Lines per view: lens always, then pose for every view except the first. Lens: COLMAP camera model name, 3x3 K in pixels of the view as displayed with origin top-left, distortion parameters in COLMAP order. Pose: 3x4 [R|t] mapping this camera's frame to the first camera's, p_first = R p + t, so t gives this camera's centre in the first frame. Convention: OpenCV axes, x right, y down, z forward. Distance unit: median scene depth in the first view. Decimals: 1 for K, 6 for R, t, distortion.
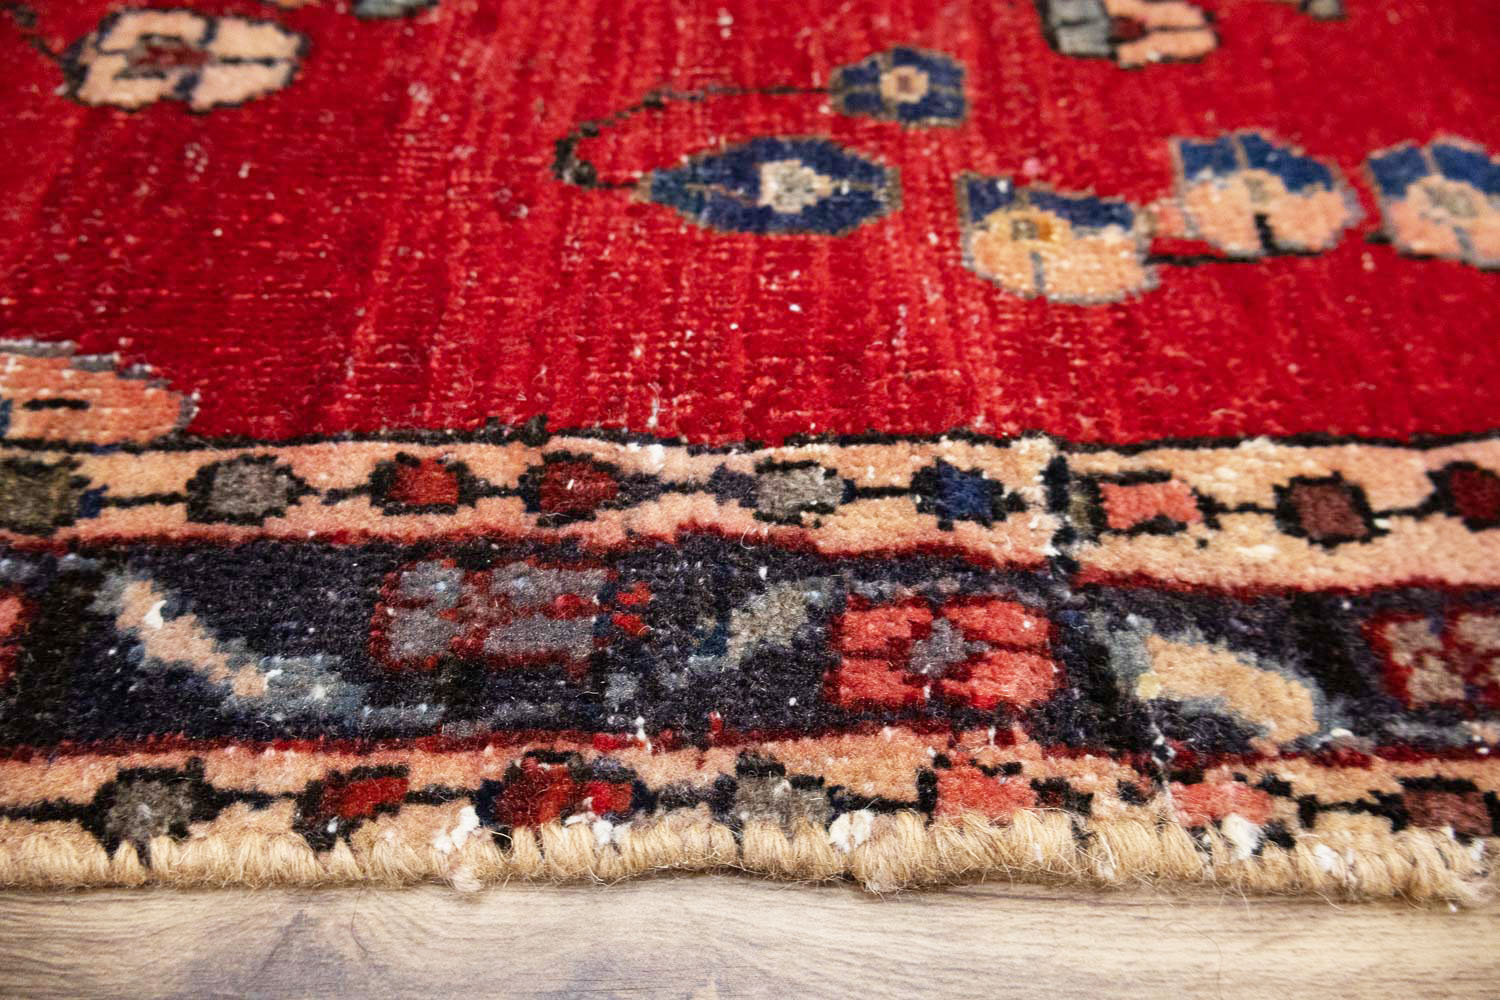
lens RADIAL K [[1208.5, 0, 753.0], [0, 1208.5, 542.9], [0, 0, 1]] dist [0.008730, 0.000030]
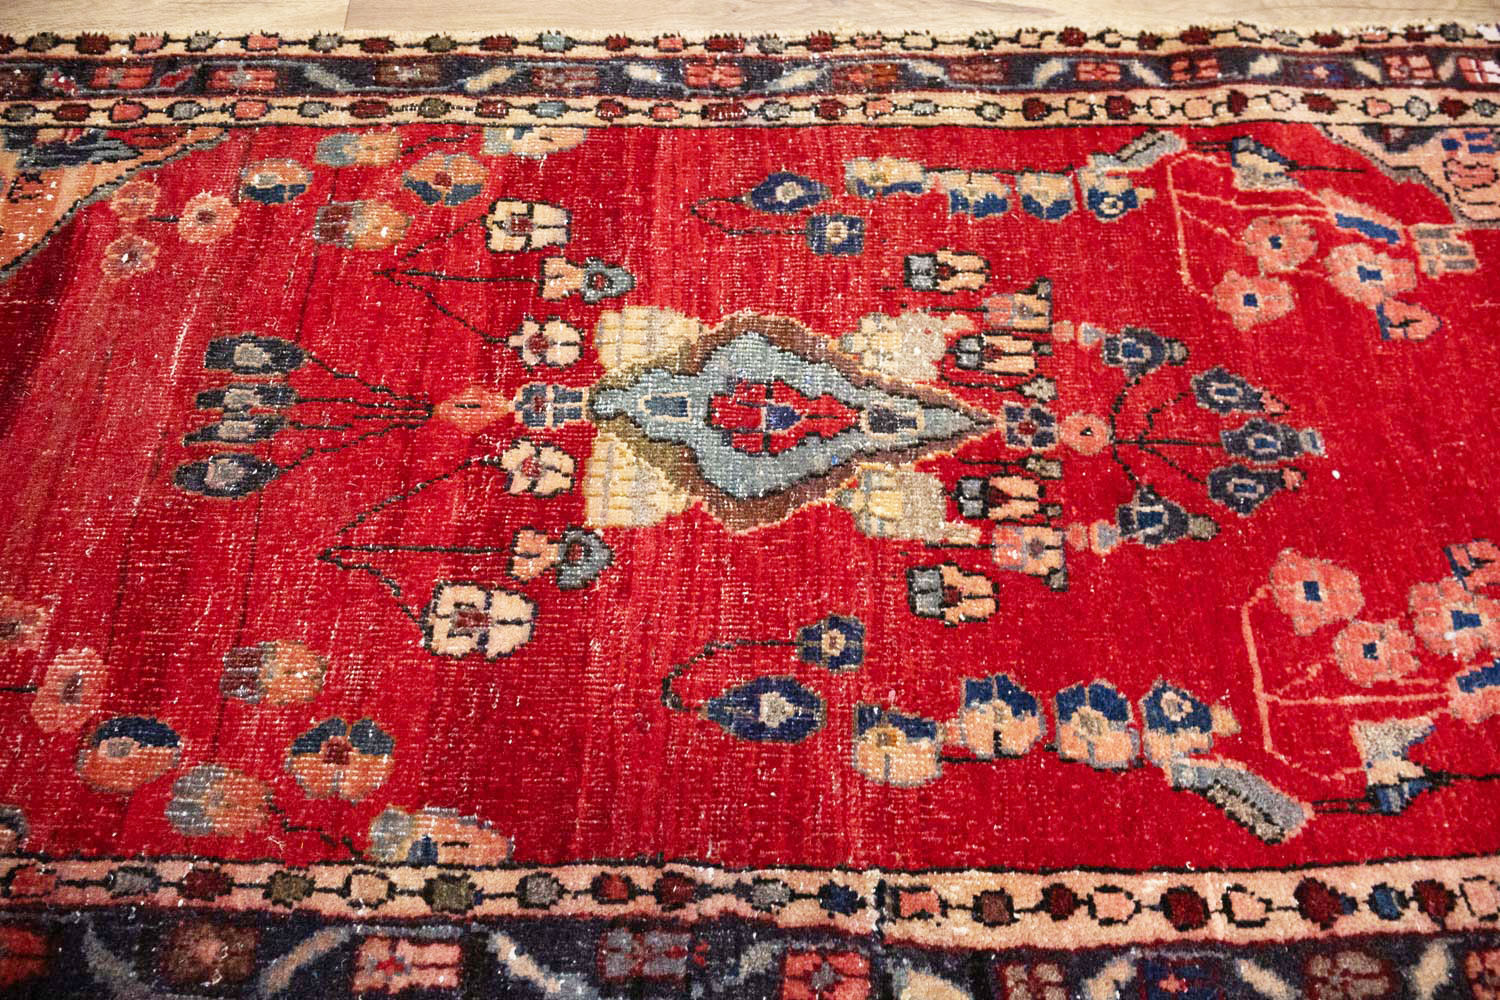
lens RADIAL K [[1275.8, 0, 747.0], [0, 1275.8, 499.5], [0, 0, 1]] dist [0.007304, -0.010837]
pose [[0.999549, 0.024856, -0.016826, 0.013760], [-0.023232, 0.995609, 0.090679, -1.014209], [0.019006, -0.090247, 0.995738, -1.387171]]
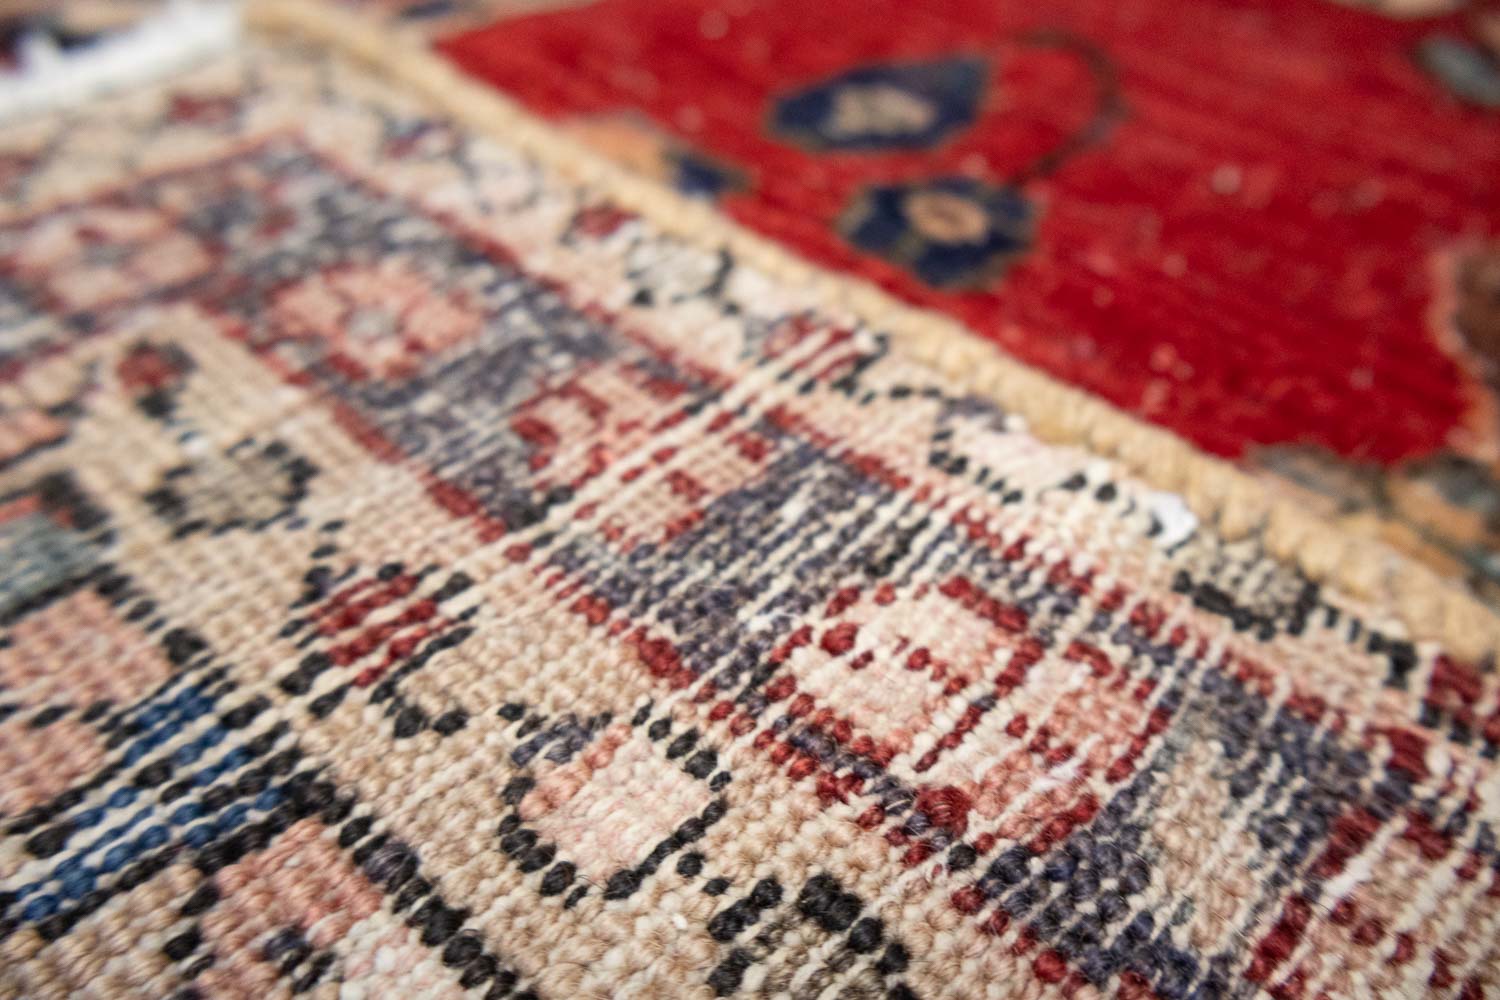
lens RADIAL K [[1208.5, 0, 753.0], [0, 1208.5, 542.9], [0, 0, 1]] dist [0.008730, 0.000030]
pose [[-0.671751, 0.466188, -0.575690, 0.803704], [-0.642752, 0.019537, 0.765825, -1.000532], [0.368266, 0.884470, 0.286520, 1.174543]]
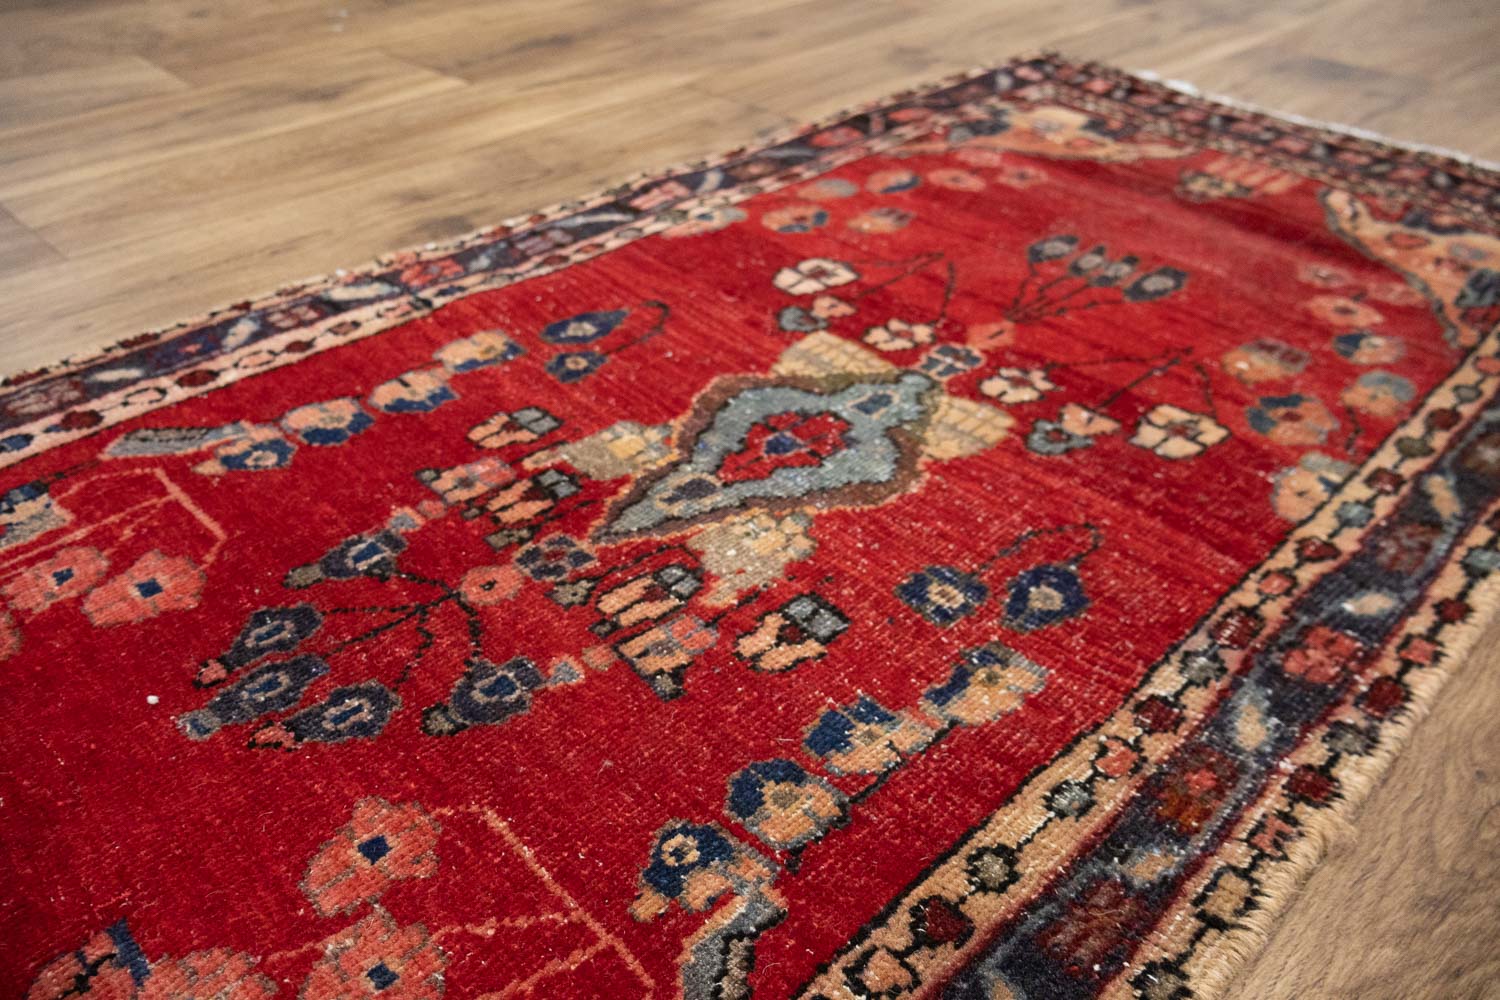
lens RADIAL K [[1208.5, 0, 753.0], [0, 1208.5, 542.9], [0, 0, 1]] dist [0.008730, 0.000030]
pose [[-0.735555, 0.382948, -0.558847, 1.573649], [-0.577619, 0.076539, 0.812711, -2.941187], [0.354000, 0.920594, 0.164899, 1.325207]]
